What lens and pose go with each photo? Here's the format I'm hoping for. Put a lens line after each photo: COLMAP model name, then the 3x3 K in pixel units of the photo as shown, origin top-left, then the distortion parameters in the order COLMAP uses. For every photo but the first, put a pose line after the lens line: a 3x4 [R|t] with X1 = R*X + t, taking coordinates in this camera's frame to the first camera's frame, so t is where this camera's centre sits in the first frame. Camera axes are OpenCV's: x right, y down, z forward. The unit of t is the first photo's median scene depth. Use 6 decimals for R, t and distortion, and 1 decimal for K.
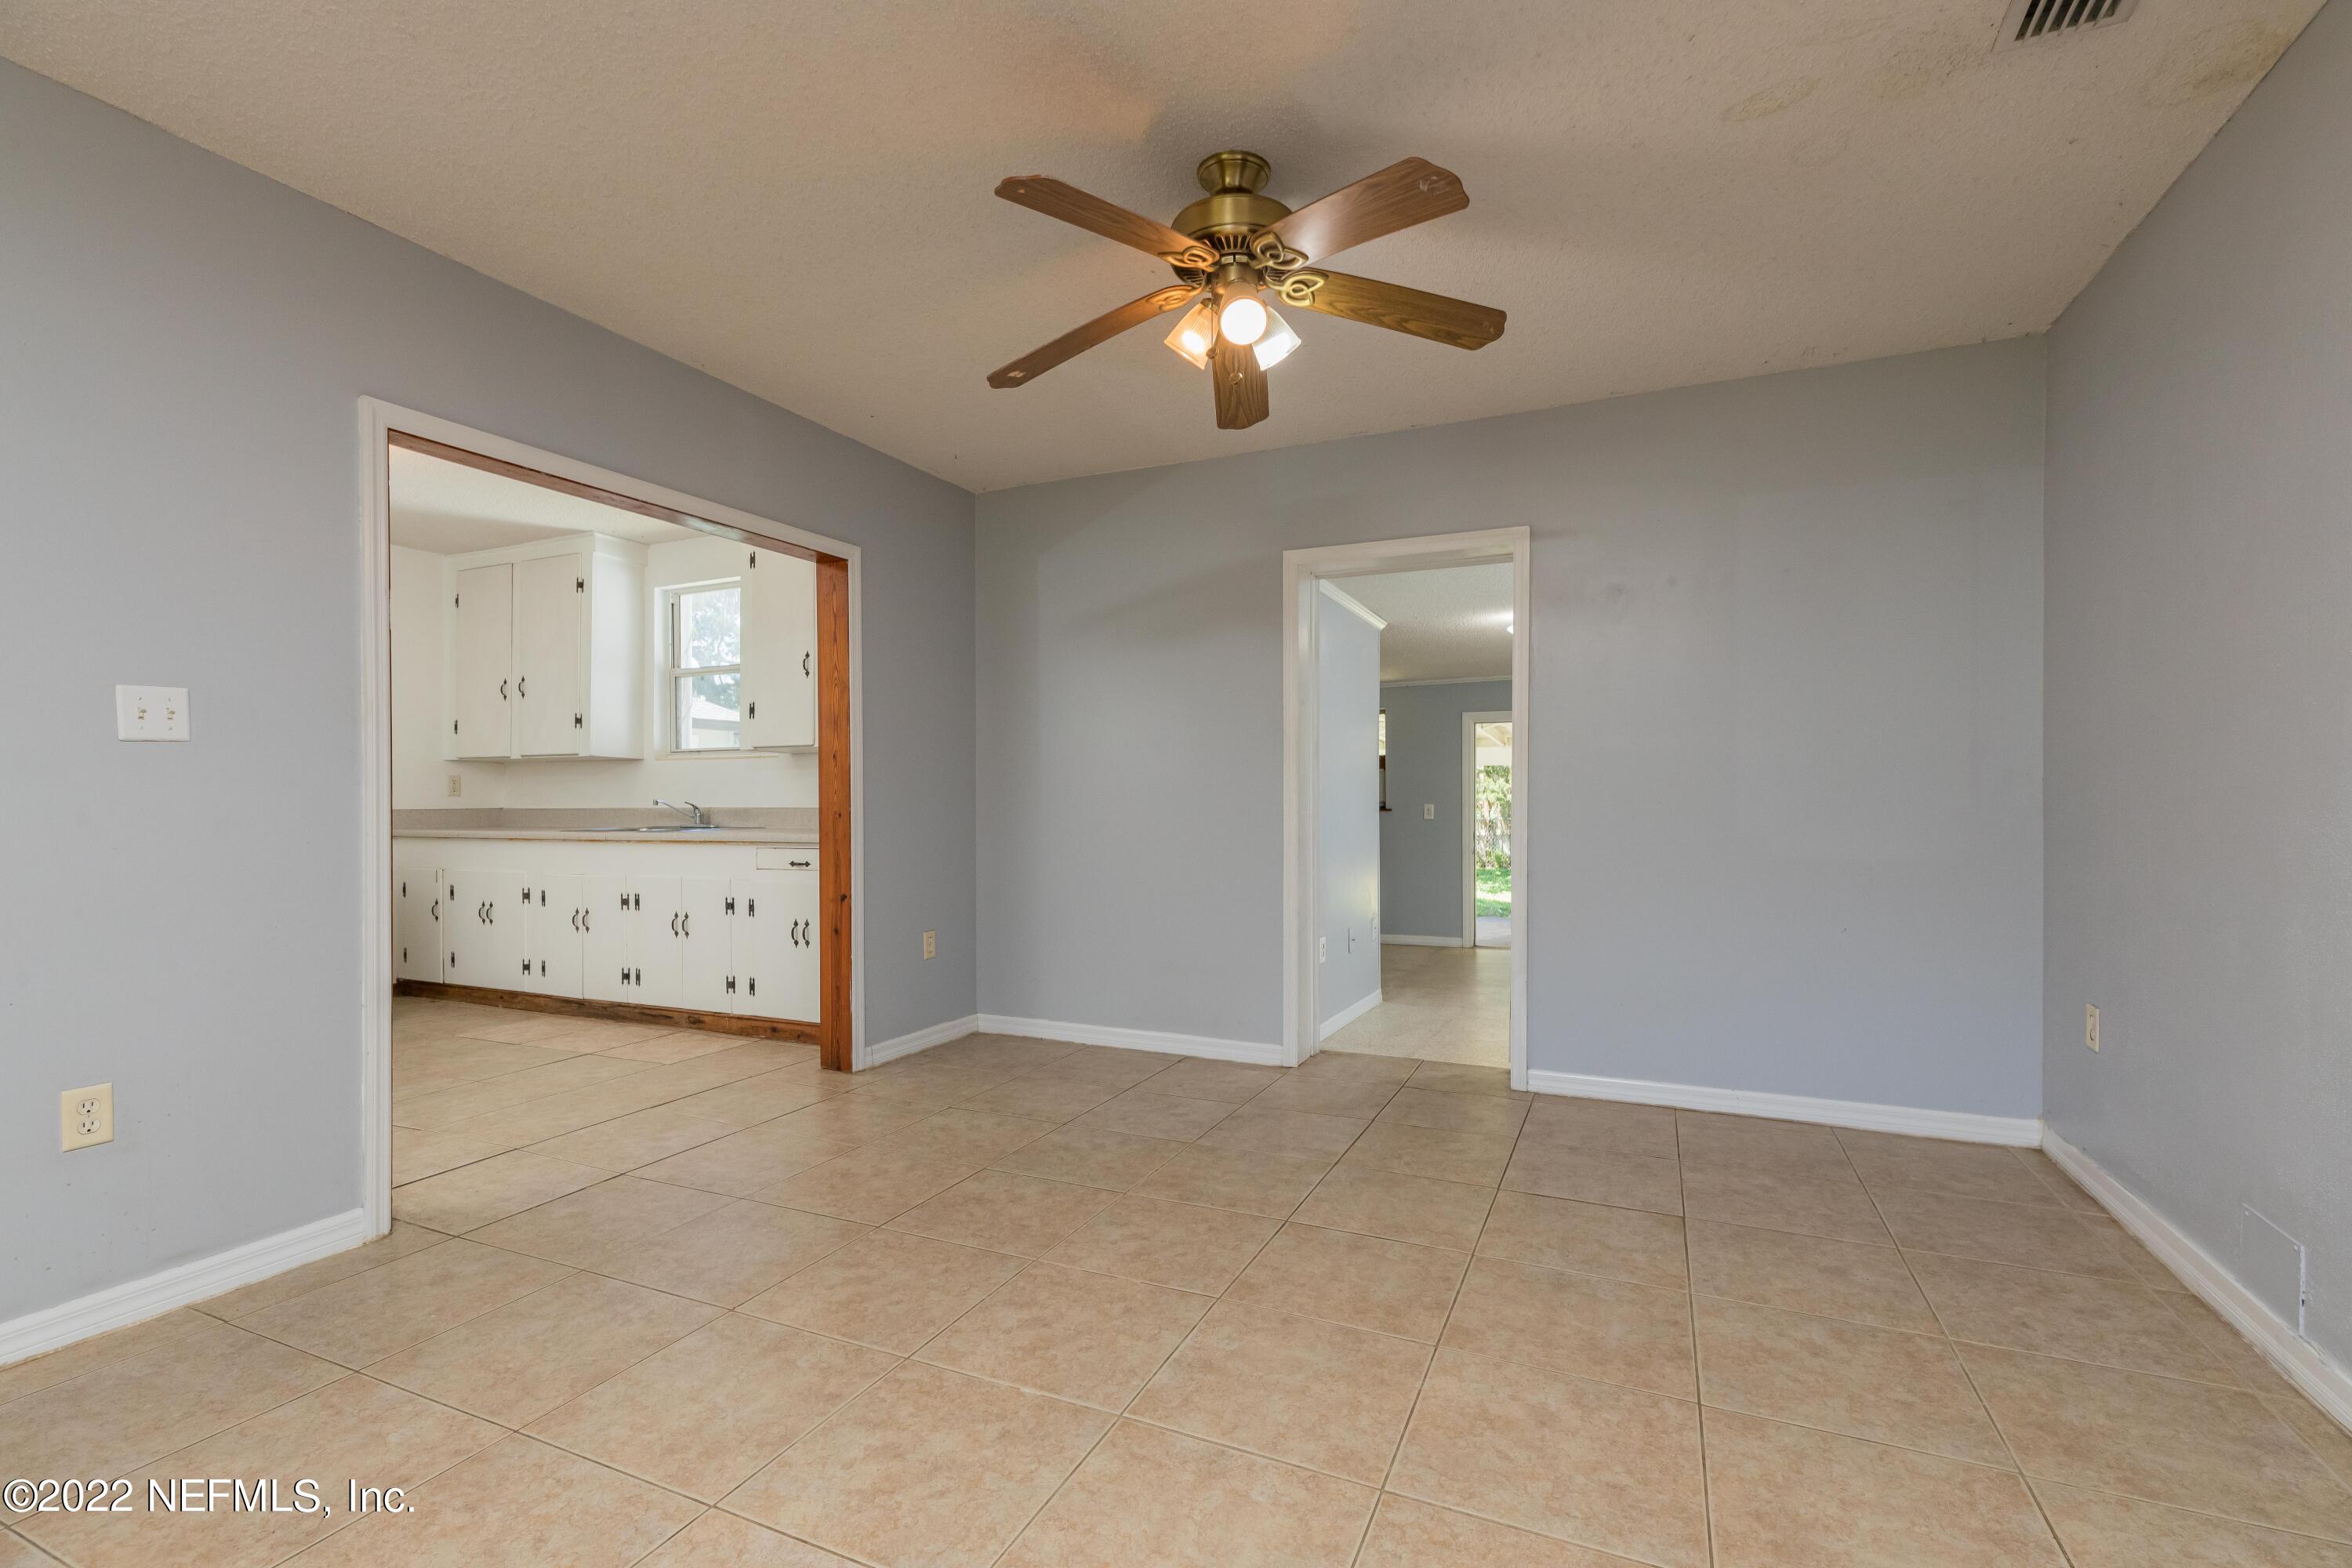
lens RADIAL K [[1046.7, 0, 1167.4], [0, 1046.7, 783.6], [0, 0, 1]] dist [-0.003281, -0.000588]
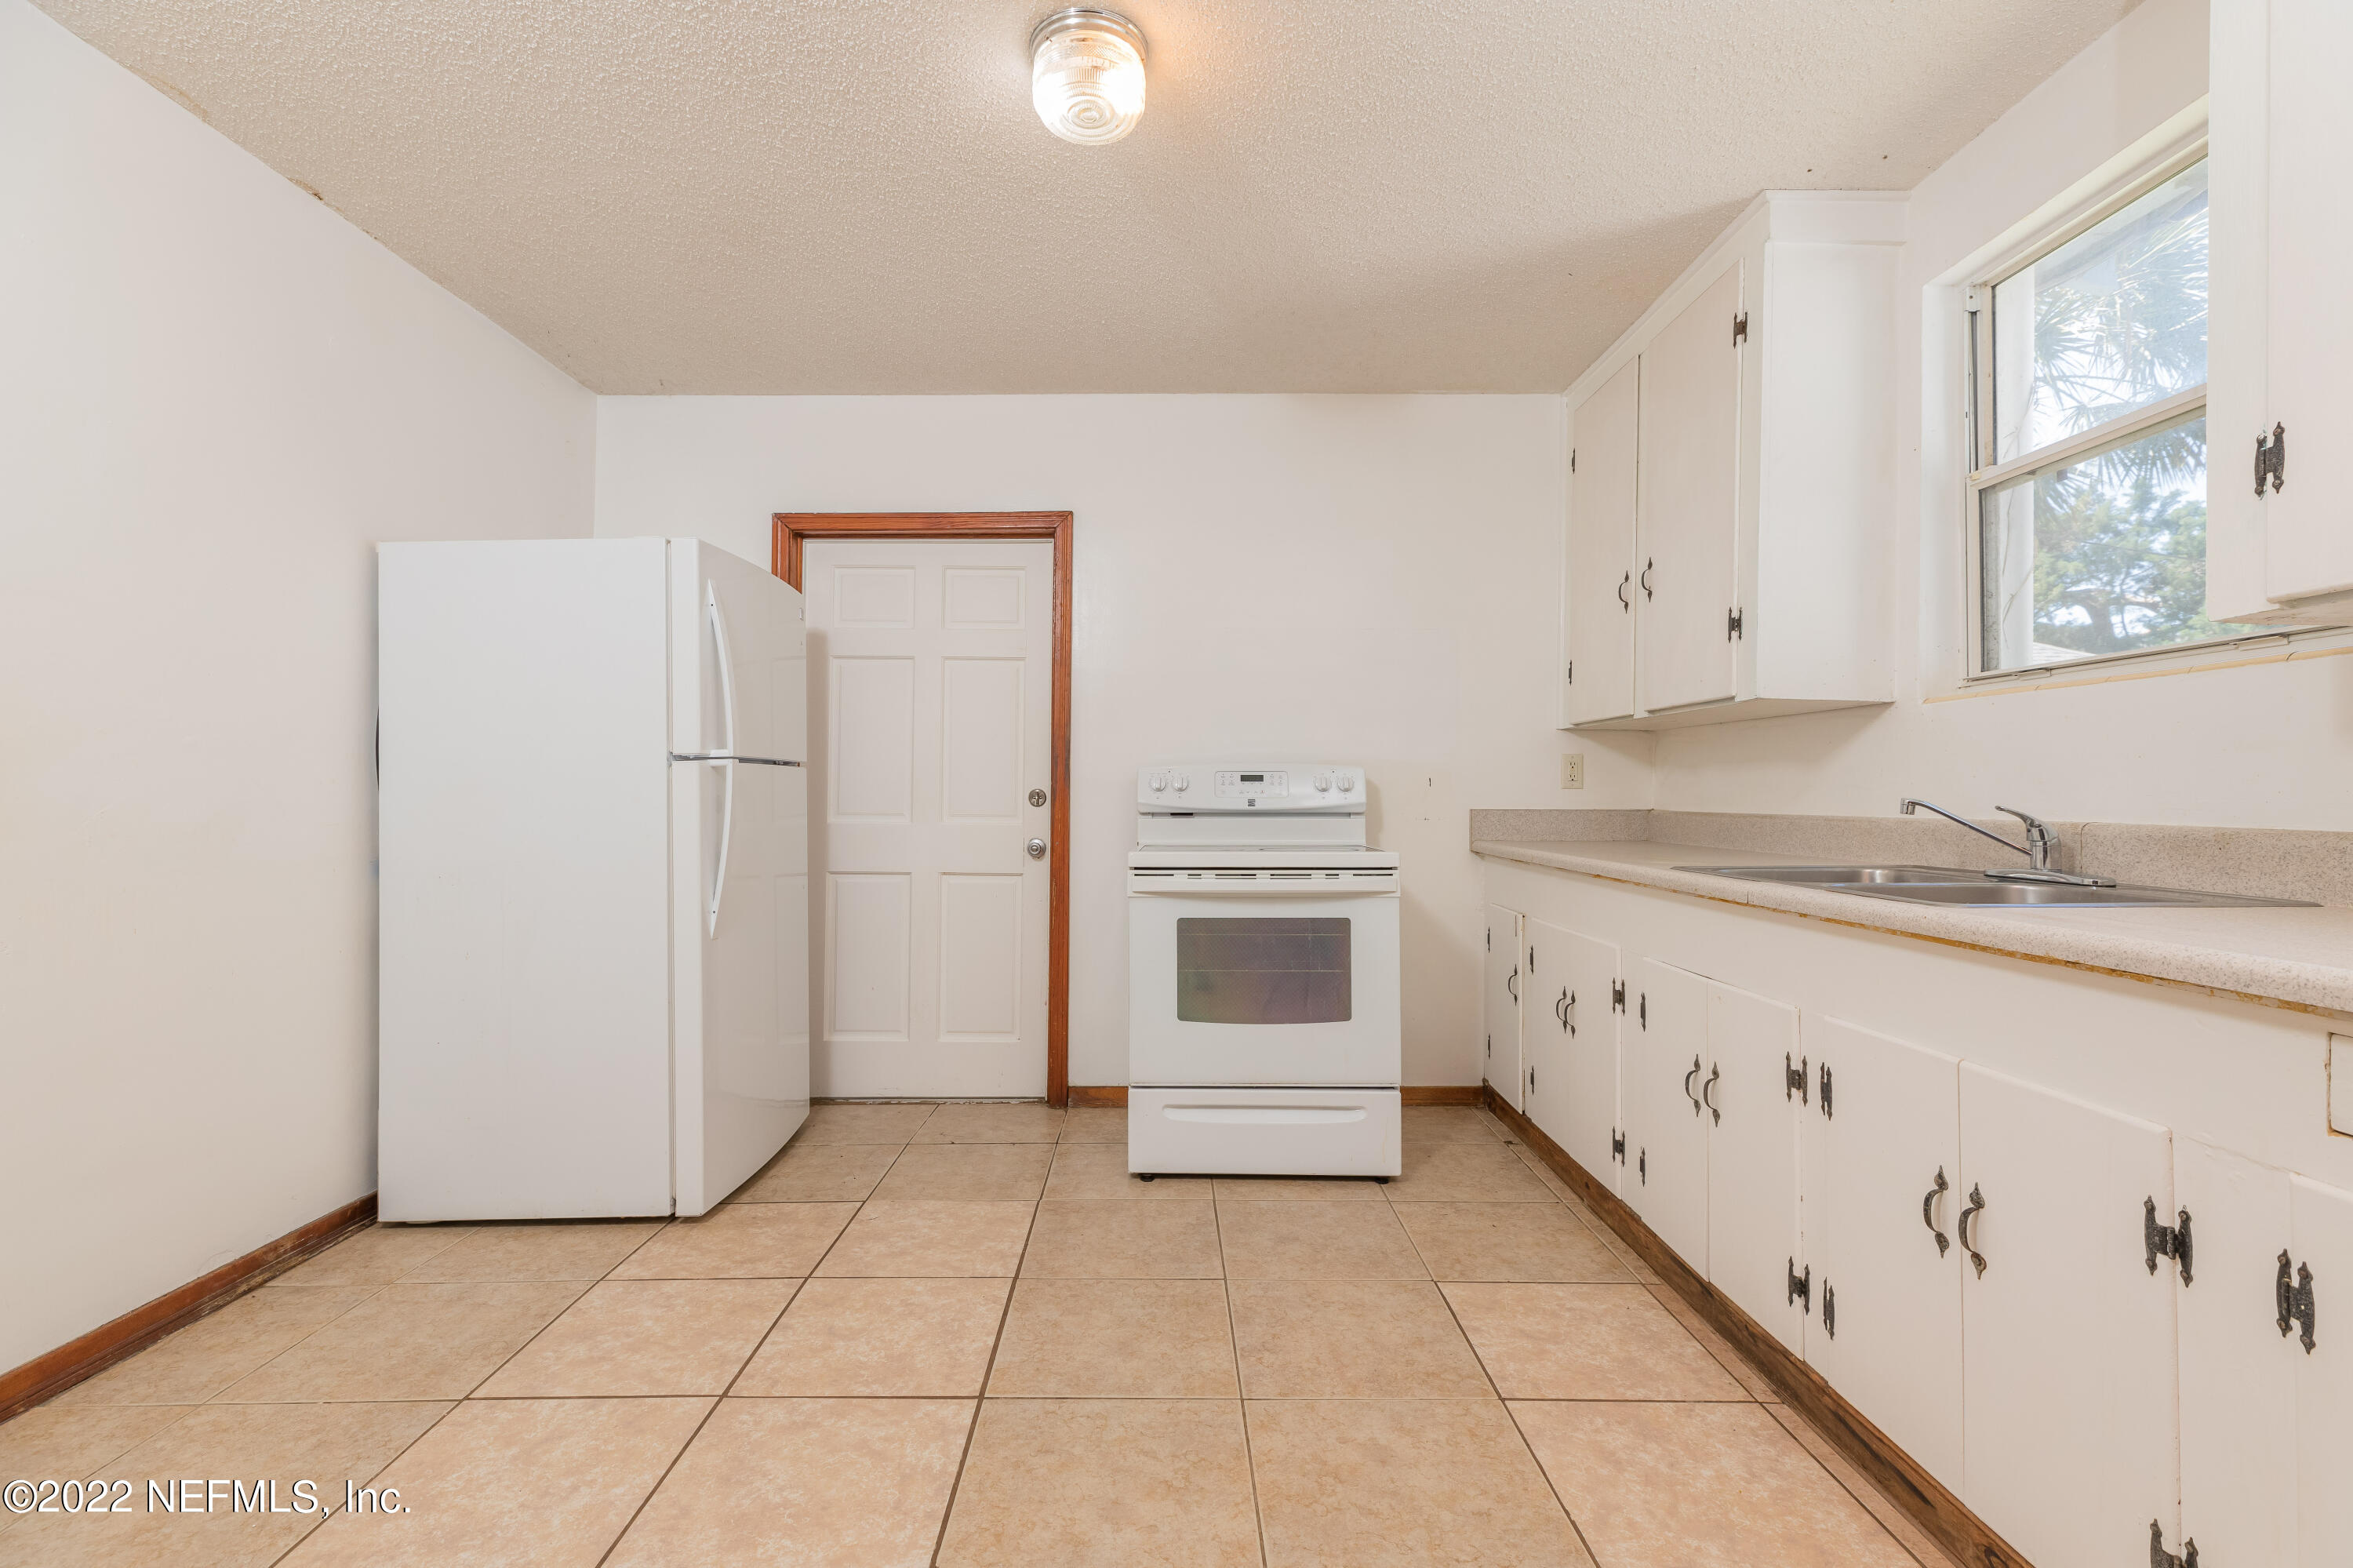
lens RADIAL K [[1047.2, 0, 1167.8], [0, 1047.2, 783.8], [0, 0, 1]] dist [-0.003281, -0.000588]
pose [[0.412078, -0.000874, -0.911148, -0.244472], [0.001956, 0.999998, -0.000075, 0.008887], [0.911146, -0.001752, 0.412079, 0.573811]]
